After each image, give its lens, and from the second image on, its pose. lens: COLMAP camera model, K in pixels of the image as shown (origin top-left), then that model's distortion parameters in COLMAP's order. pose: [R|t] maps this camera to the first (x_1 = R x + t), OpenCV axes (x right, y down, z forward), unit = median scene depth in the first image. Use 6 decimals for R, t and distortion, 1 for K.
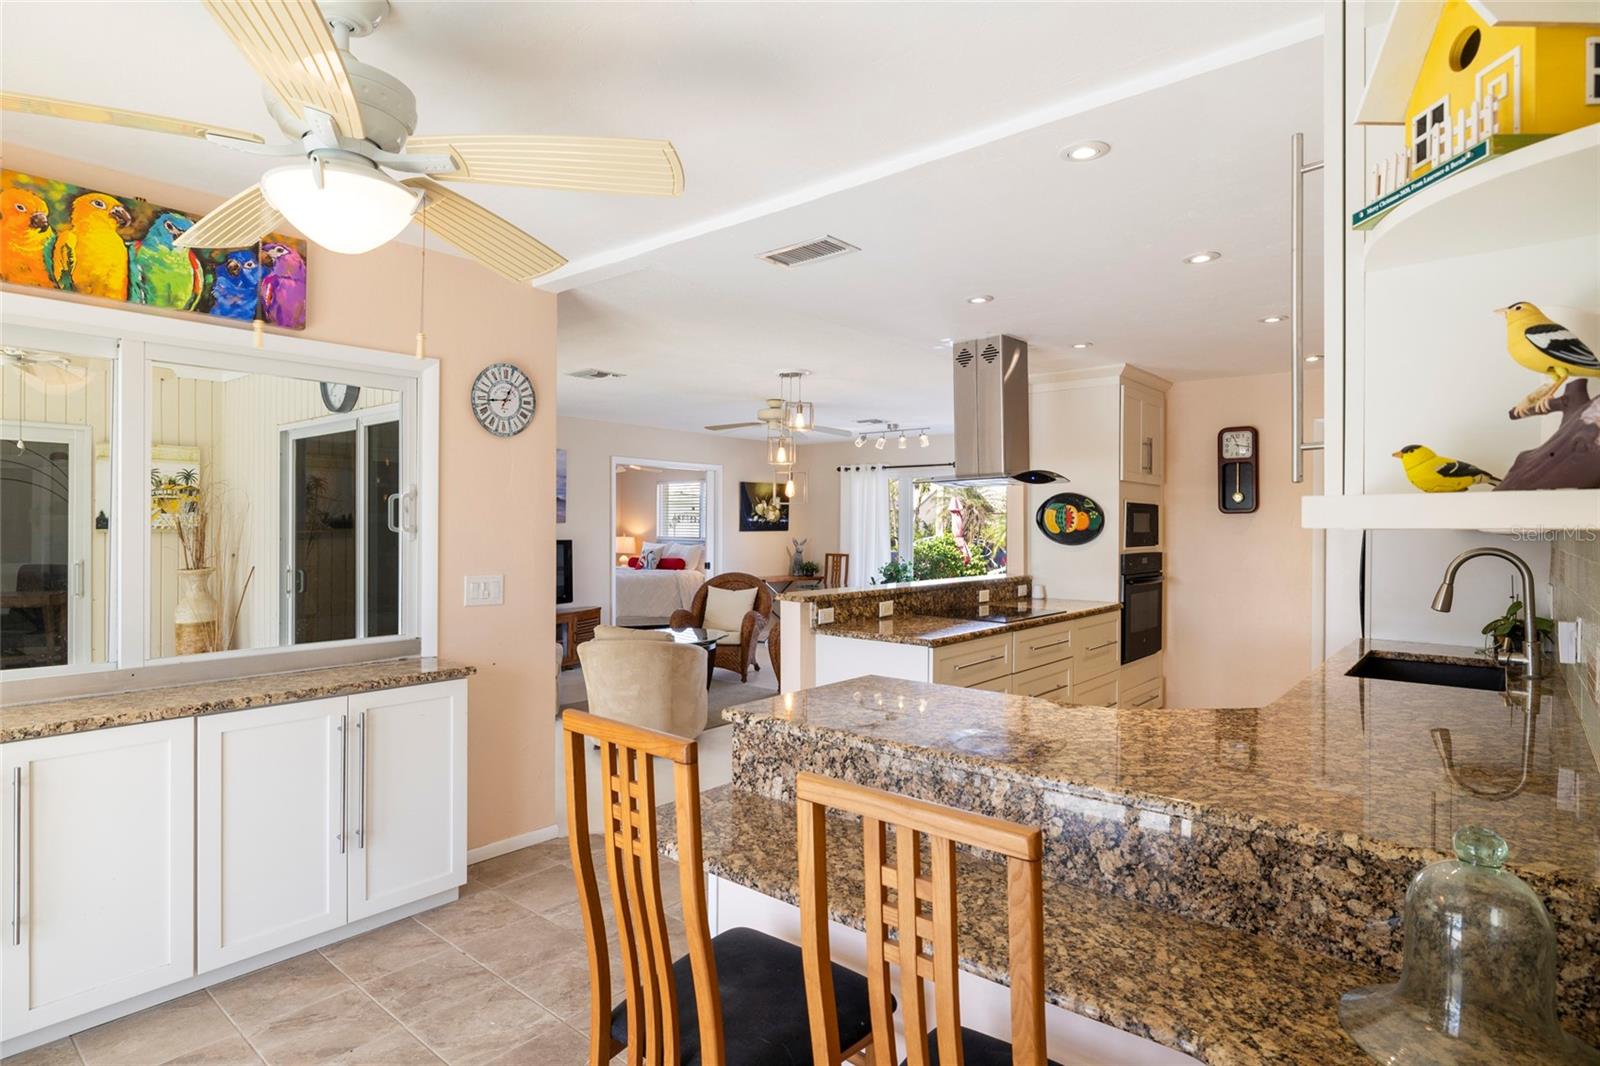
lens RADIAL K [[849.7, 0, 800.0], [0, 849.7, 533.0], [0, 0, 1]] dist [-0.000867, -0.000111]
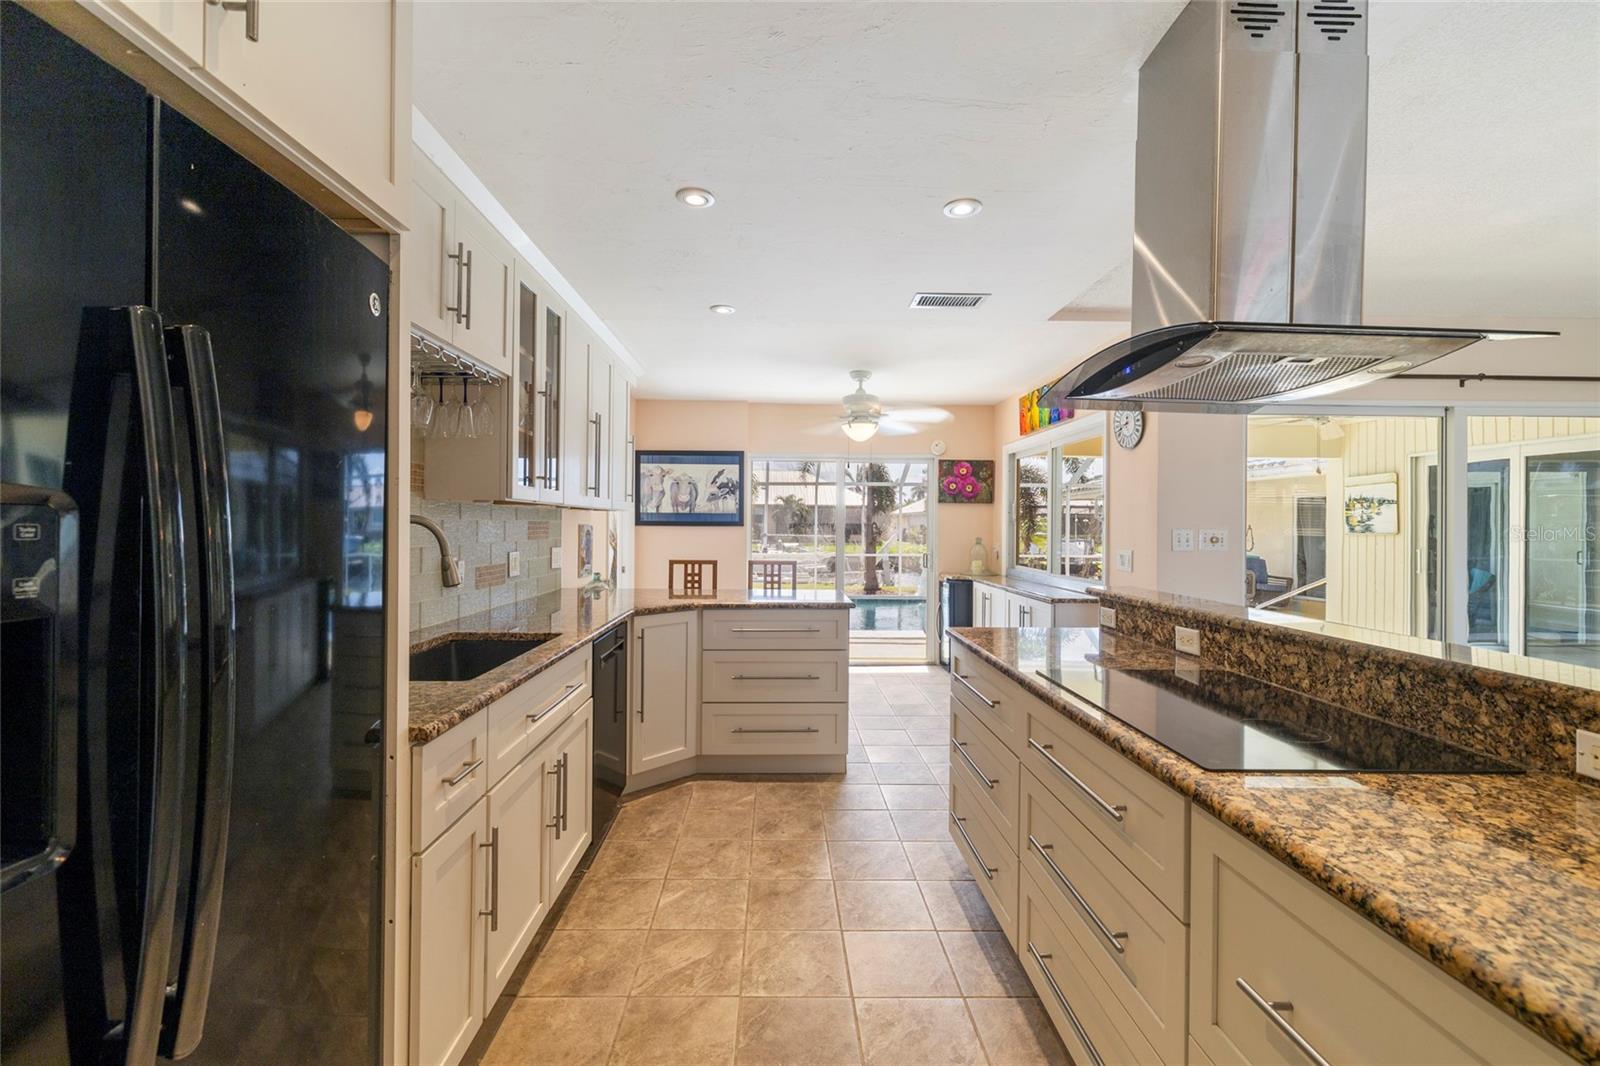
lens RADIAL K [[669.3, 0, 788.8], [0, 669.3, 521.4], [0, 0, 1]] dist [-0.000362, 0.000506]
pose [[-0.761212, -0.010816, -0.648413, 0.482760], [-0.012692, 0.999918, -0.001779, 0.007234], [0.648379, 0.006875, -0.761287, 0.911495]]
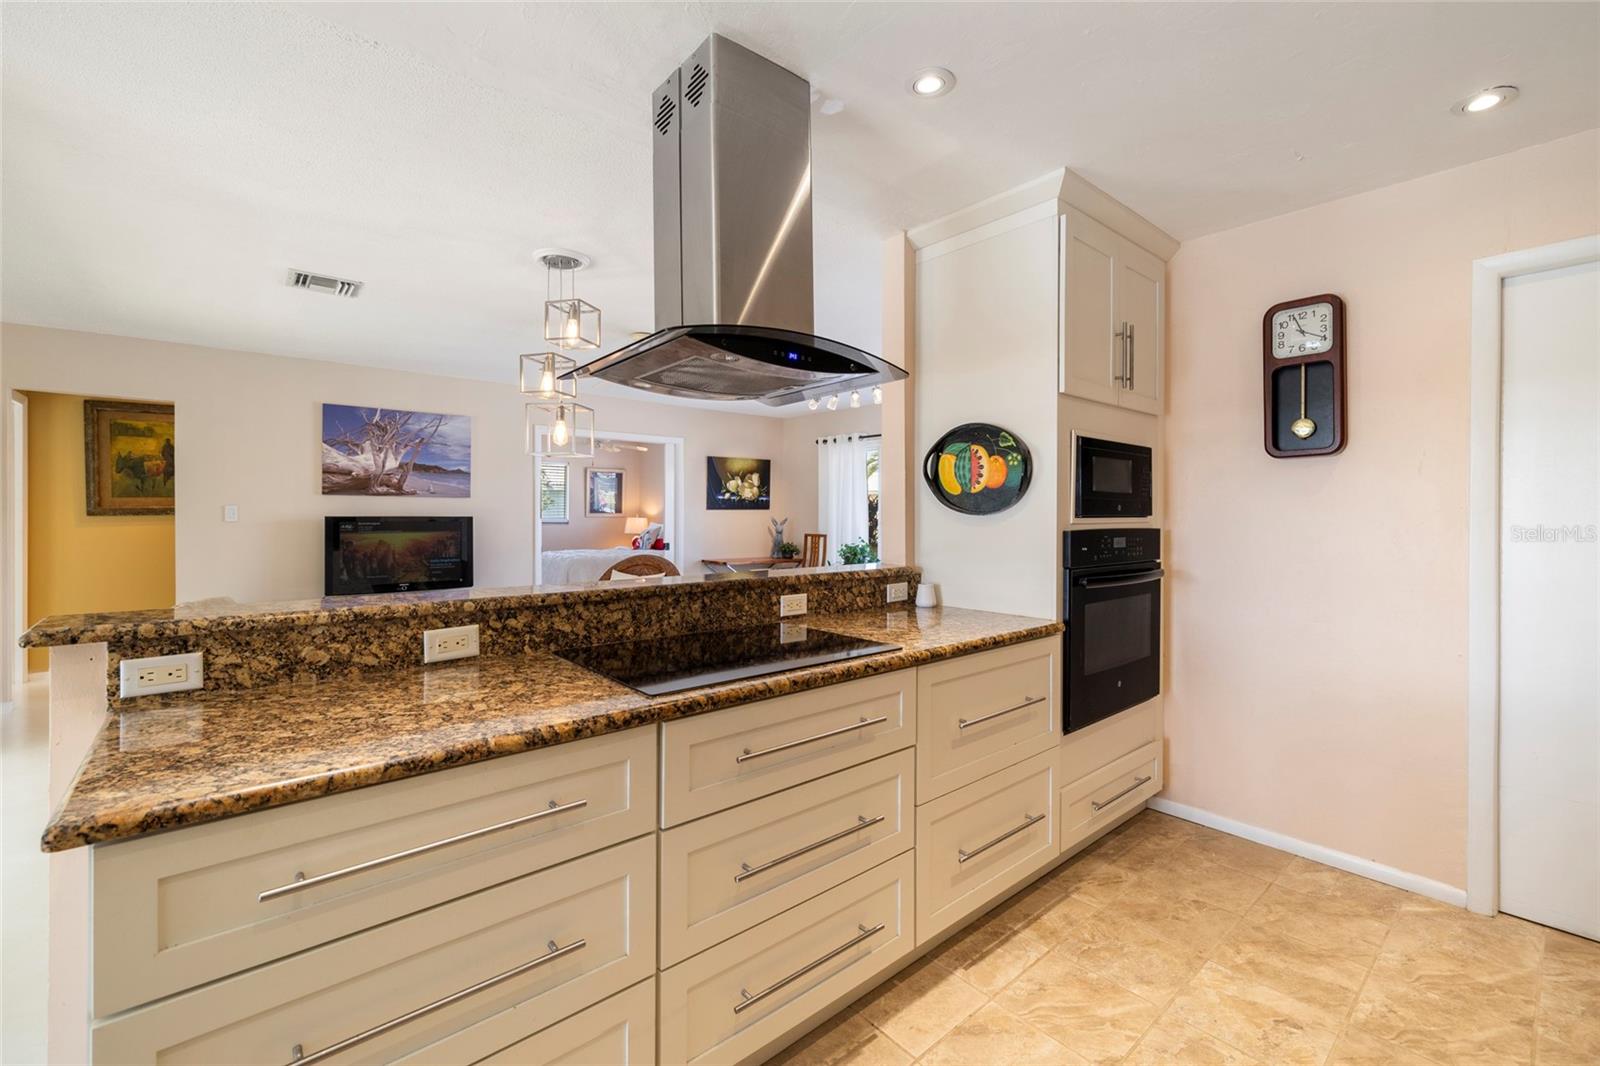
lens RADIAL K [[680.4, 0, 789.9], [0, 680.4, 518.2], [0, 0, 1]] dist [-0.000268, 0.000085]
pose [[0.985701, 0.000071, -0.168501, 0.266188], [-0.000506, 0.999997, -0.002539, 0.017160], [0.168501, 0.002588, 0.985698, 0.517916]]
